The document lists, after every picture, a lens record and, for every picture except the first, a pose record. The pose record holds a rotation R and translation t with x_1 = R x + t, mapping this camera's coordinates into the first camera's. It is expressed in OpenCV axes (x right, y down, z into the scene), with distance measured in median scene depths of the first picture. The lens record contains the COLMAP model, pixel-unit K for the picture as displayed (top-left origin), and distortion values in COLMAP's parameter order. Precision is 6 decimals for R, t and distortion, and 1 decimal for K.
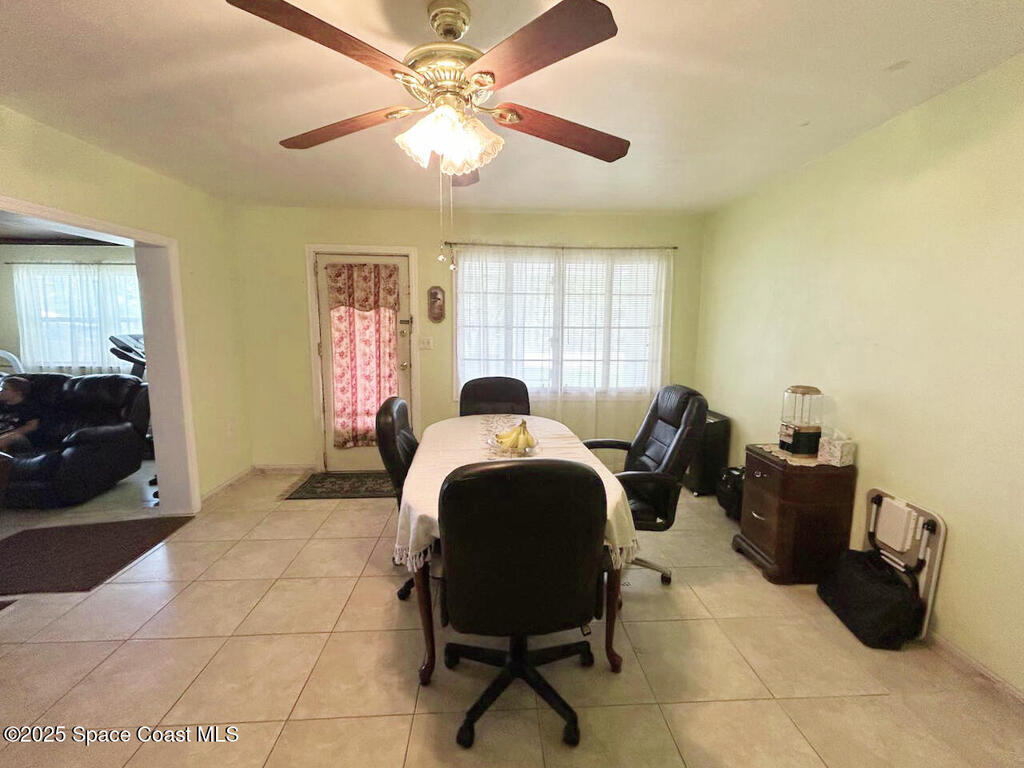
lens RADIAL K [[436.2, 0, 512.0], [0, 436.2, 384.0], [0, 0, 1]] dist [0.002665, 0.000216]
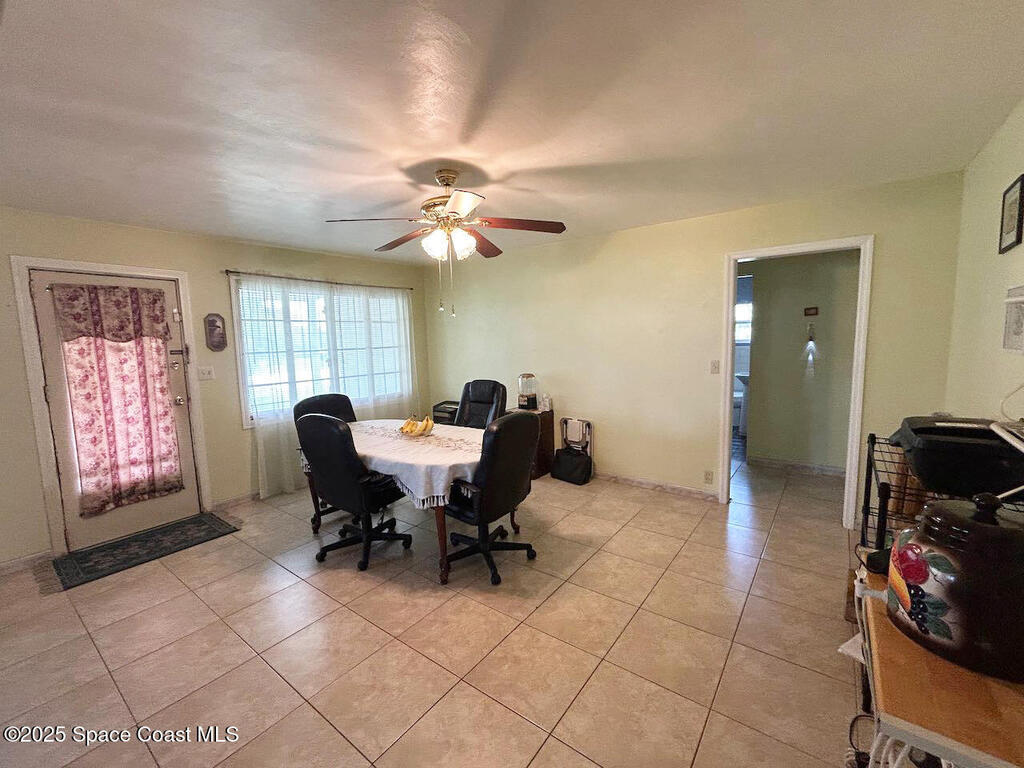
lens RADIAL K [[419.1, 0, 510.0], [0, 419.1, 381.6], [0, 0, 1]] dist [-0.000461, 0.000325]
pose [[0.651089, -0.106131, 0.751545, -0.465365], [0.137281, 0.990311, 0.020918, -0.005276], [-0.746483, 0.089554, 0.659350, -0.086150]]
